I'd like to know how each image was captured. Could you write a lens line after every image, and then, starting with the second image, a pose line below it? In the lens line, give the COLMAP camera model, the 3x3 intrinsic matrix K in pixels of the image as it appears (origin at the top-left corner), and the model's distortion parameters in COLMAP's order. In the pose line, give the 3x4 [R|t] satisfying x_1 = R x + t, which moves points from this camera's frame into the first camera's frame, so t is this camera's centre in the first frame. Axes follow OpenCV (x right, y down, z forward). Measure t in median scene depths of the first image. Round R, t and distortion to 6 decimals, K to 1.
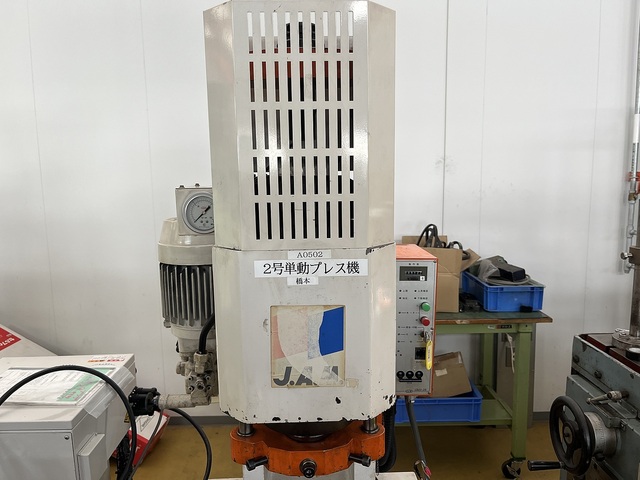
lens RADIAL K [[498.0, 0, 320.1], [0, 498.0, 243.3], [0, 0, 1]] dist [0.050083, -0.101209]
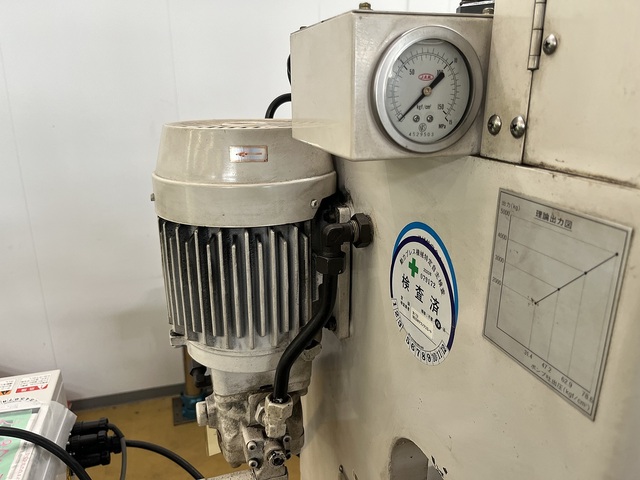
lens RADIAL K [[498.0, 0, 320.1], [0, 498.0, 243.3], [0, 0, 1]] dist [0.050083, -0.101209]
pose [[0.959195, -0.076711, 0.272142, -0.243086], [0.032494, 0.986023, 0.163410, -0.010223], [-0.280873, -0.147899, 0.948281, 0.408311]]
